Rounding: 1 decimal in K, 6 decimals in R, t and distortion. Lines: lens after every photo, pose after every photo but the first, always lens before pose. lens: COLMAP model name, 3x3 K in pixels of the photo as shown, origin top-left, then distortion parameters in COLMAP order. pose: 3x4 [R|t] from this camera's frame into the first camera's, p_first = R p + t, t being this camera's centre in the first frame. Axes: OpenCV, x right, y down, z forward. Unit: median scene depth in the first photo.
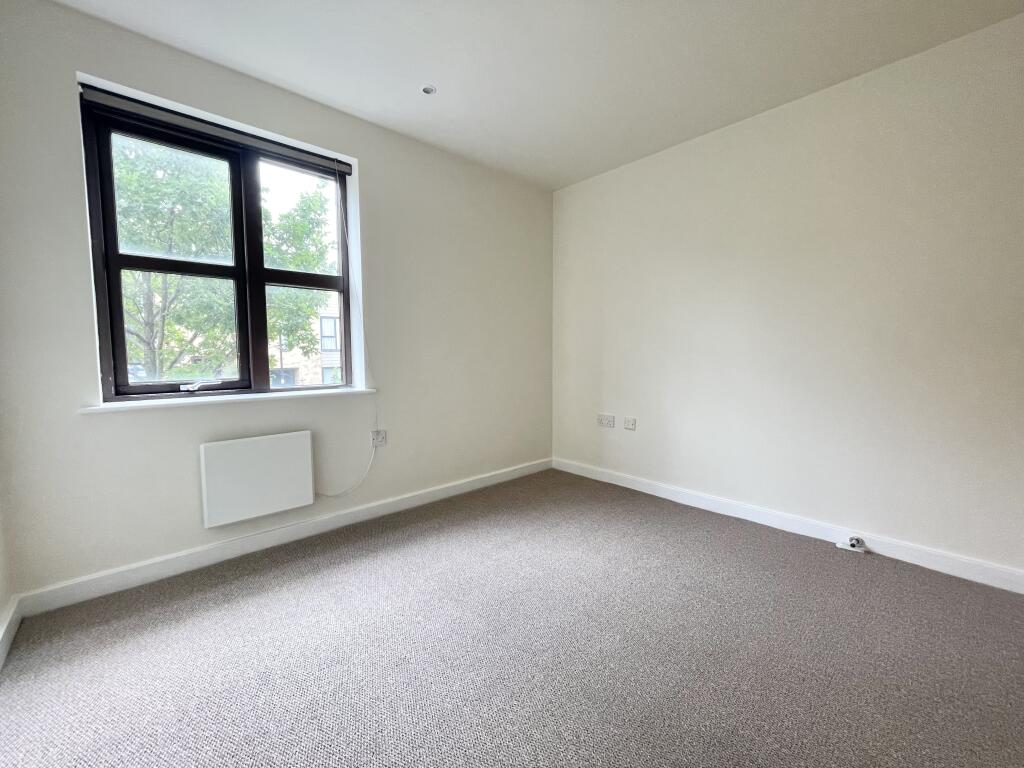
lens RADIAL K [[412.0, 0, 511.2], [0, 412.0, 383.0], [0, 0, 1]] dist [-0.001163, -0.000158]
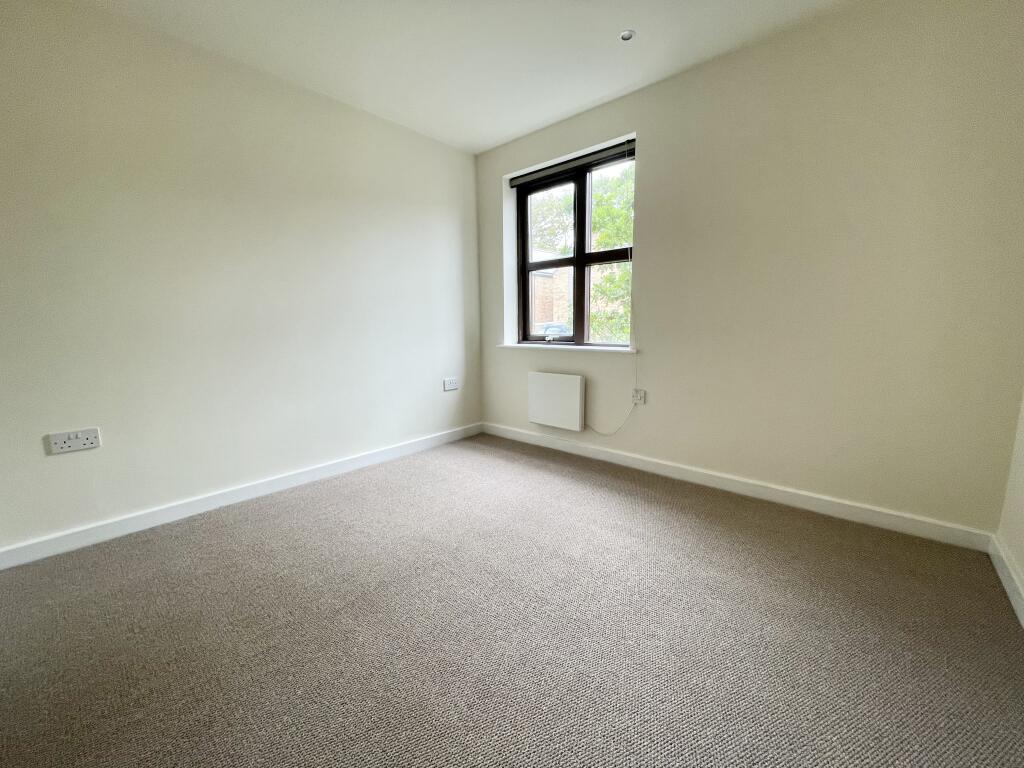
lens RADIAL K [[412.0, 0, 511.2], [0, 412.0, 383.0], [0, 0, 1]] dist [-0.001163, -0.000158]
pose [[0.096837, 0.153664, -0.983367, 0.800663], [-0.057375, 0.987229, 0.148618, -0.047394], [0.993645, 0.042029, 0.104417, 0.648878]]
